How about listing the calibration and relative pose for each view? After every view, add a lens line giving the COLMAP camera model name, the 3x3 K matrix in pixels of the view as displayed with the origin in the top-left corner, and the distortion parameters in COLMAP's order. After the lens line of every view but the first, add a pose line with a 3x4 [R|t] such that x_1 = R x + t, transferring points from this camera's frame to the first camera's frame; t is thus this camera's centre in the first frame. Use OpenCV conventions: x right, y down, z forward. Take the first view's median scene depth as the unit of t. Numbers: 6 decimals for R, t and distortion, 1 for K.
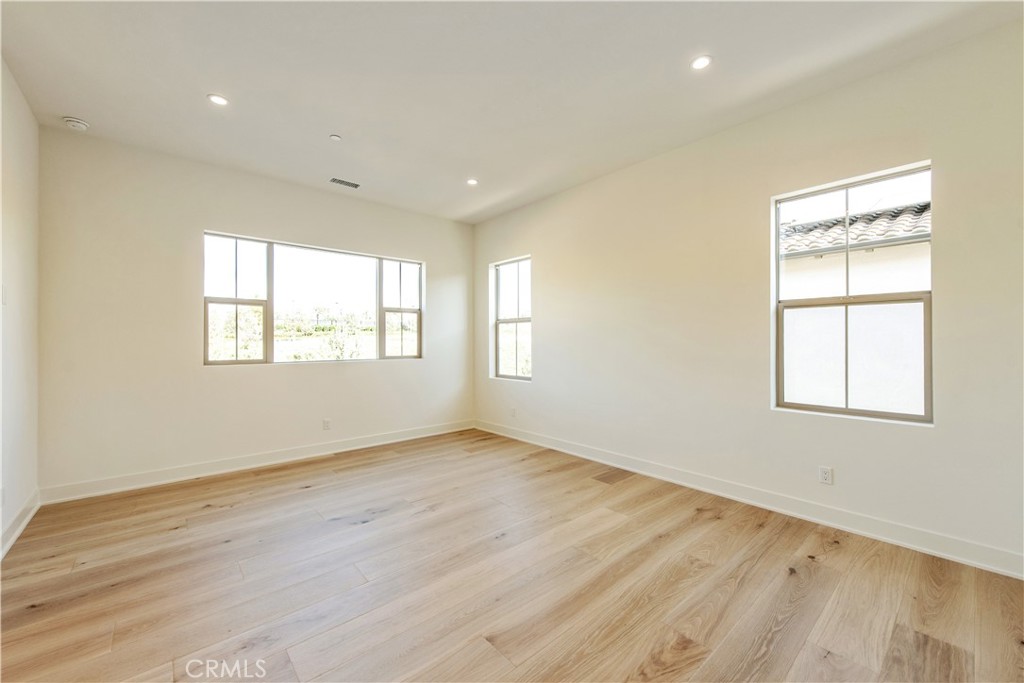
lens RADIAL K [[403.1, 0, 516.1], [0, 403.1, 334.5], [0, 0, 1]] dist [0.007293, -0.000447]
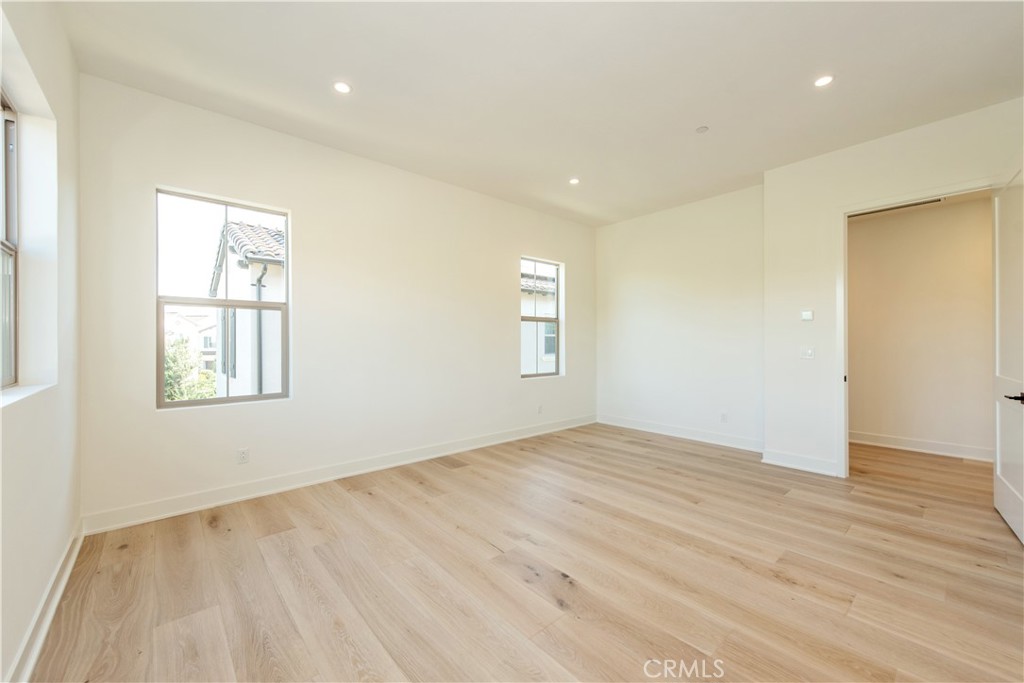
lens RADIAL K [[403.1, 0, 516.1], [0, 403.1, 334.5], [0, 0, 1]] dist [0.007293, -0.000447]
pose [[0.002333, 0.016276, 0.999865, -0.953869], [-0.008965, 0.999828, -0.016255, 0.024865], [-0.999957, -0.008926, 0.002479, 0.921358]]
